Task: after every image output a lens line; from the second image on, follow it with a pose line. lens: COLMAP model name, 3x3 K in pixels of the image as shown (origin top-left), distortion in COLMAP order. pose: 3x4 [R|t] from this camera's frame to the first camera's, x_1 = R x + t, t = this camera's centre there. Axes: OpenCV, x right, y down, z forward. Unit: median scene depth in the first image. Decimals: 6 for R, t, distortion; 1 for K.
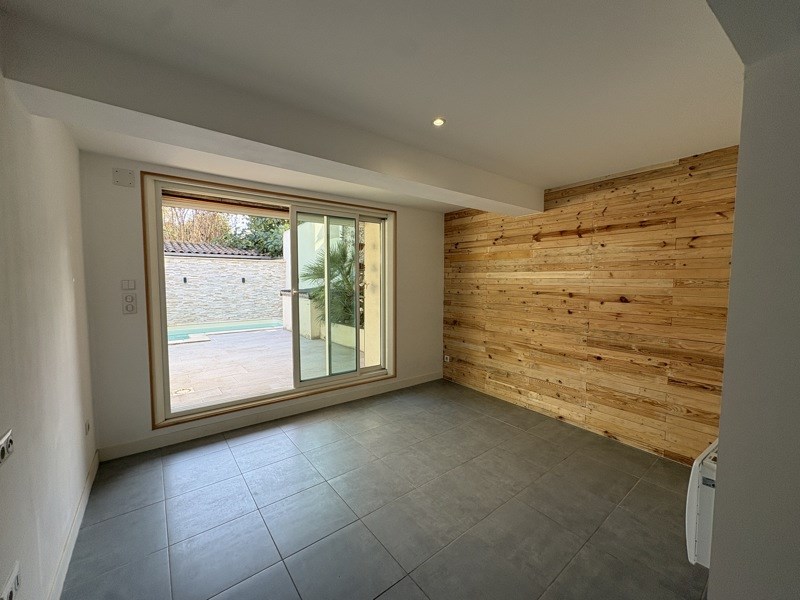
lens RADIAL K [[319.8, 0, 401.4], [0, 319.8, 298.5], [0, 0, 1]] dist [0.000833, 0.000057]
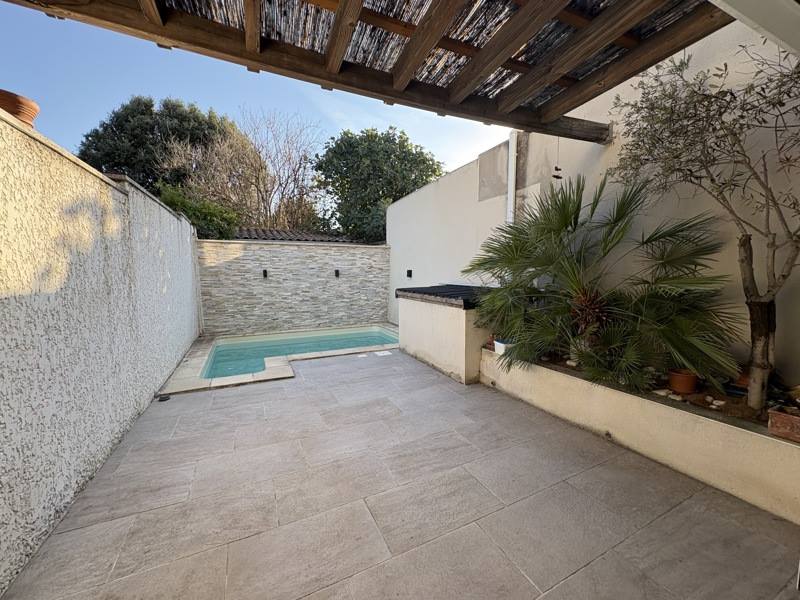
lens RADIAL K [[319.8, 0, 401.4], [0, 319.8, 298.5], [0, 0, 1]] dist [0.000833, 0.000057]
pose [[0.973757, 0.010924, -0.227328, -0.185298], [-0.005532, 0.999688, 0.024342, -0.018141], [0.227523, -0.022446, 0.973514, 0.323568]]
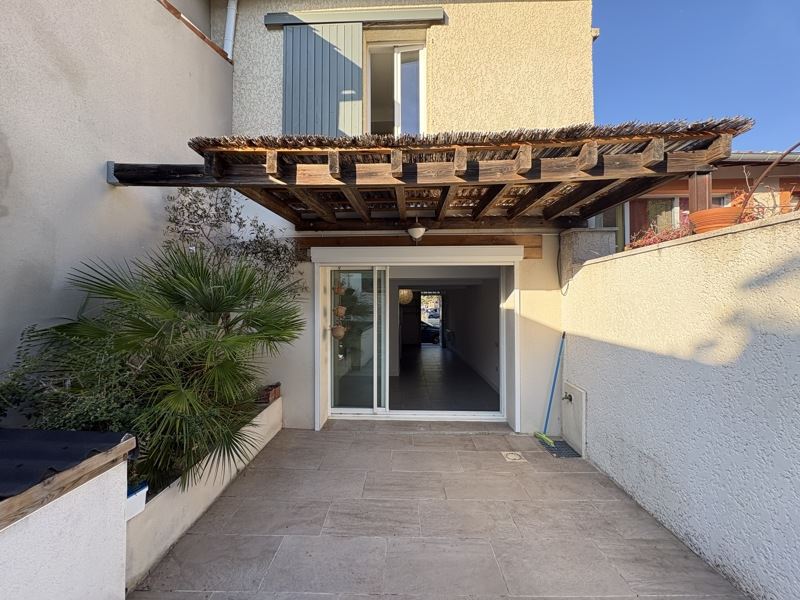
lens RADIAL K [[319.8, 0, 401.4], [0, 319.8, 298.5], [0, 0, 1]] dist [0.000833, 0.000057]
pose [[-0.780014, 0.009636, 0.625688, -0.375405], [0.038918, 0.998693, 0.033136, -0.068060], [-0.624550, 0.050197, -0.779370, 0.698139]]
